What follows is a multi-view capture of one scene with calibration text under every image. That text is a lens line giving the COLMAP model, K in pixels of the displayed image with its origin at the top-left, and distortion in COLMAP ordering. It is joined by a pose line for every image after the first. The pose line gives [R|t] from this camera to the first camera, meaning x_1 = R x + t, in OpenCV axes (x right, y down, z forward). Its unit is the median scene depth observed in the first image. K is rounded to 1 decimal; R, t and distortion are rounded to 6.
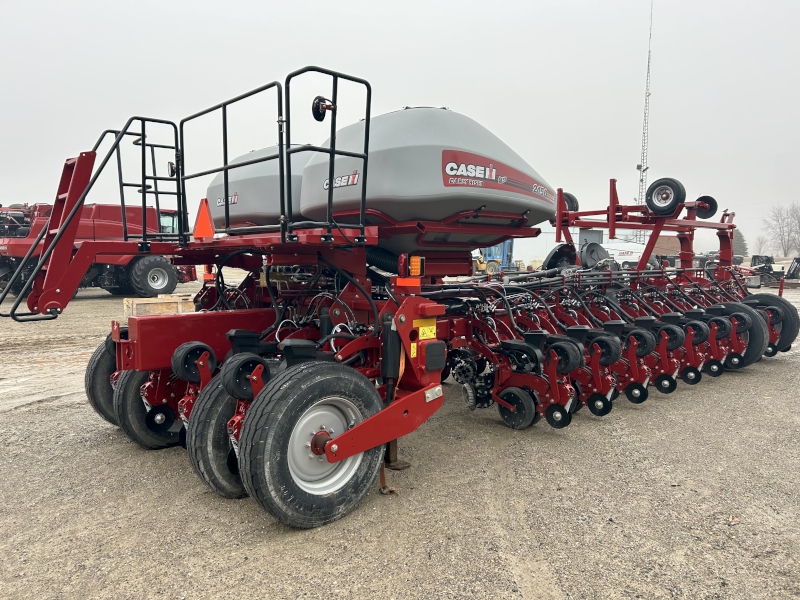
lens RADIAL K [[613.7, 0, 400.0], [0, 613.7, 300.0], [0, 0, 1]] dist [0.004535, 0.003124]
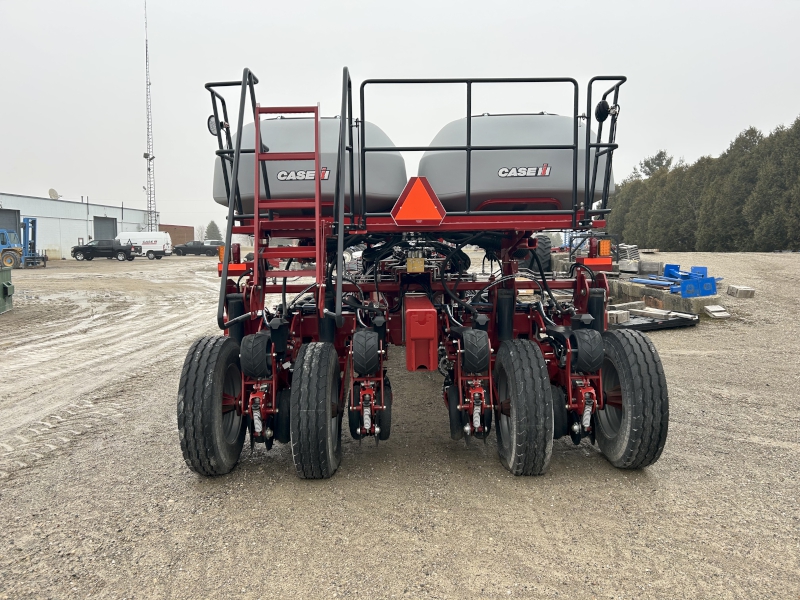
lens RADIAL K [[594.7, 0, 447.9], [0, 594.7, 275.4], [0, 0, 1]] dist [0.021184, 0.000909]
pose [[0.658400, -0.034185, 0.751892, -1.032079], [0.050392, 0.998729, 0.001282, -0.015258], [-0.750980, 0.037046, 0.659285, 0.420085]]
